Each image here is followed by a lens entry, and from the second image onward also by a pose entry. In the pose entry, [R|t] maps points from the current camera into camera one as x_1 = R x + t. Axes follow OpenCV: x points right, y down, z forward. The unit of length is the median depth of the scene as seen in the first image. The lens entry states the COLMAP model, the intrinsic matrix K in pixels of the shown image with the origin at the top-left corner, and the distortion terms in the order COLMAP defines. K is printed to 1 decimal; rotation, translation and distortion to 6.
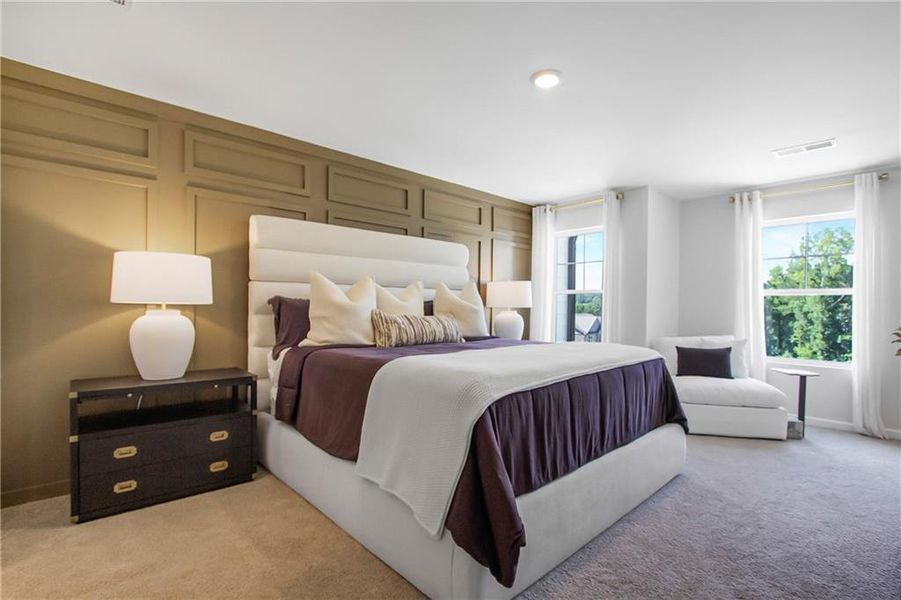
lens RADIAL K [[441.3, 0, 452.3], [0, 441.3, 336.7], [0, 0, 1]] dist [0.000031, 0.000225]
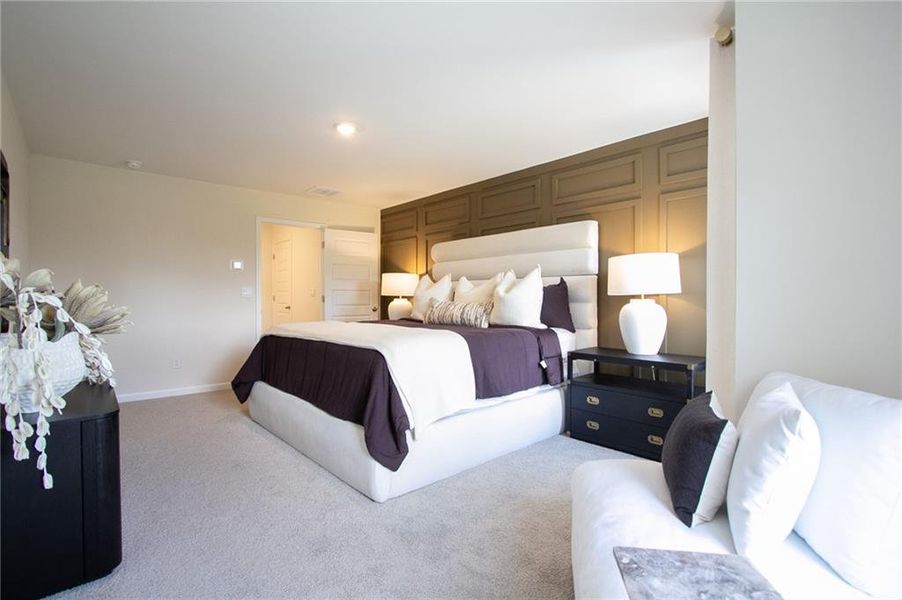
lens RADIAL K [[419.2, 0, 456.5], [0, 419.2, 301.9], [0, 0, 1]] dist [-0.013433, -0.000103]
pose [[0.000040, 0.001406, -0.999999, 0.715003], [-0.059102, 0.998251, 0.001402, -0.032601], [0.998252, 0.059102, 0.000123, 0.651344]]
